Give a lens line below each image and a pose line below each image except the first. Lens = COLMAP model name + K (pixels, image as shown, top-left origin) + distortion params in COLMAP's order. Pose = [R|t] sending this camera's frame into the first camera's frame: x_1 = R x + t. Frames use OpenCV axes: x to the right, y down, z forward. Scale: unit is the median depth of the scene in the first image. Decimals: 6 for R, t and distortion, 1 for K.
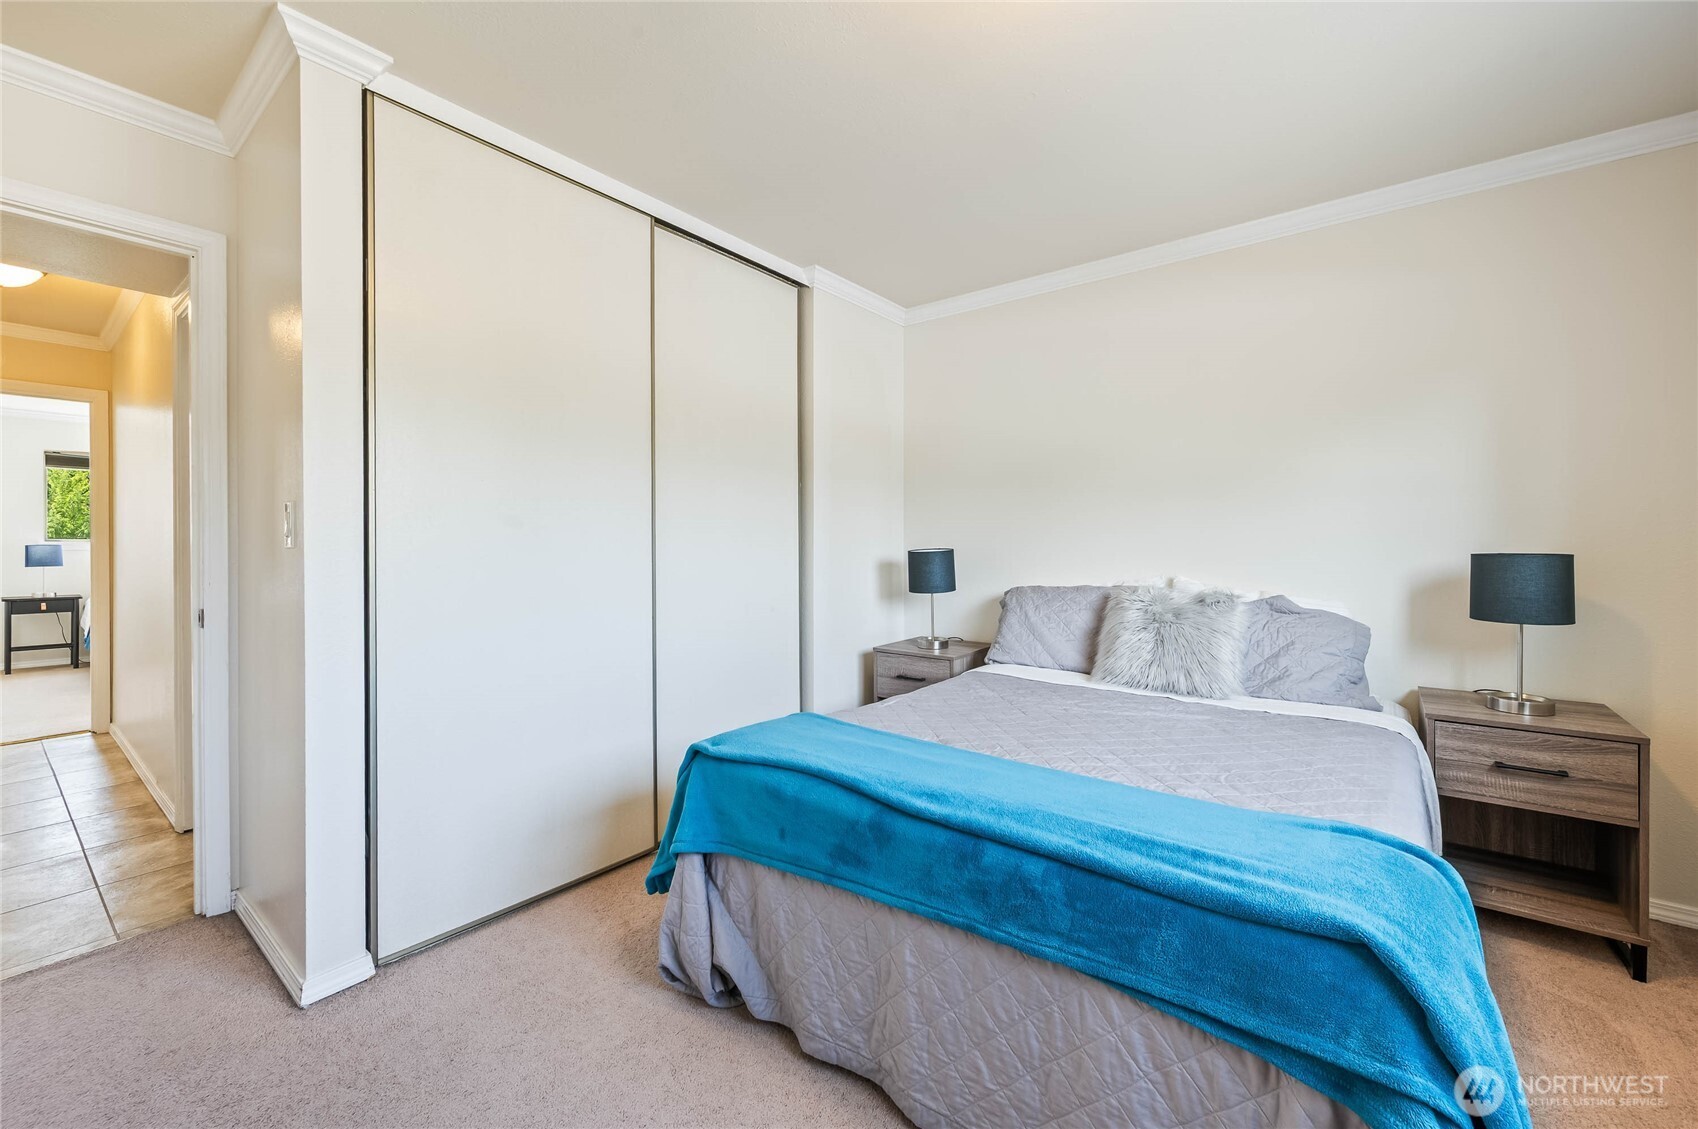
lens RADIAL K [[674.8, 0, 855.4], [0, 674.8, 551.0], [0, 0, 1]] dist [-0.005086, 0.001238]
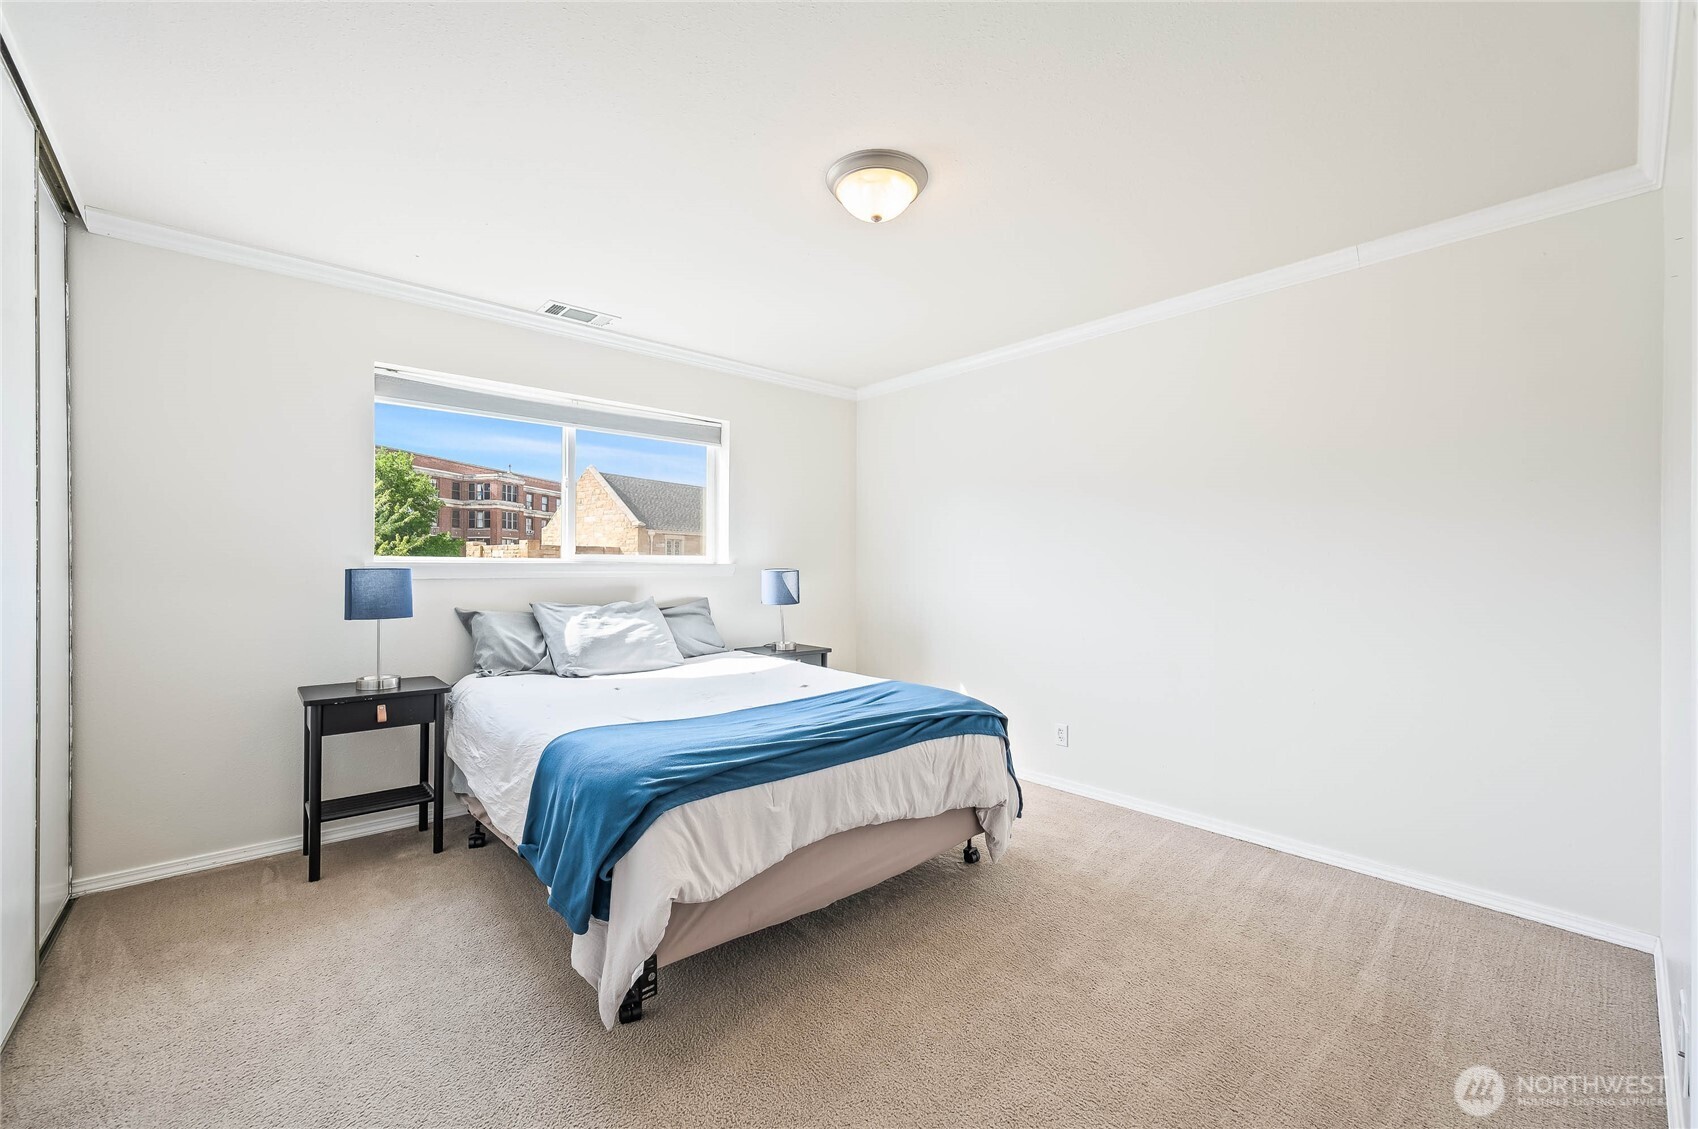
lens RADIAL K [[674.8, 0, 845.7], [0, 674.8, 576.2], [0, 0, 1]] dist [-0.005086, 0.001238]
pose [[0.979311, 0.012252, -0.201992, -2.174192], [-0.012160, 0.999925, 0.001696, -0.023675], [0.201998, 0.000795, 0.979386, 1.667664]]
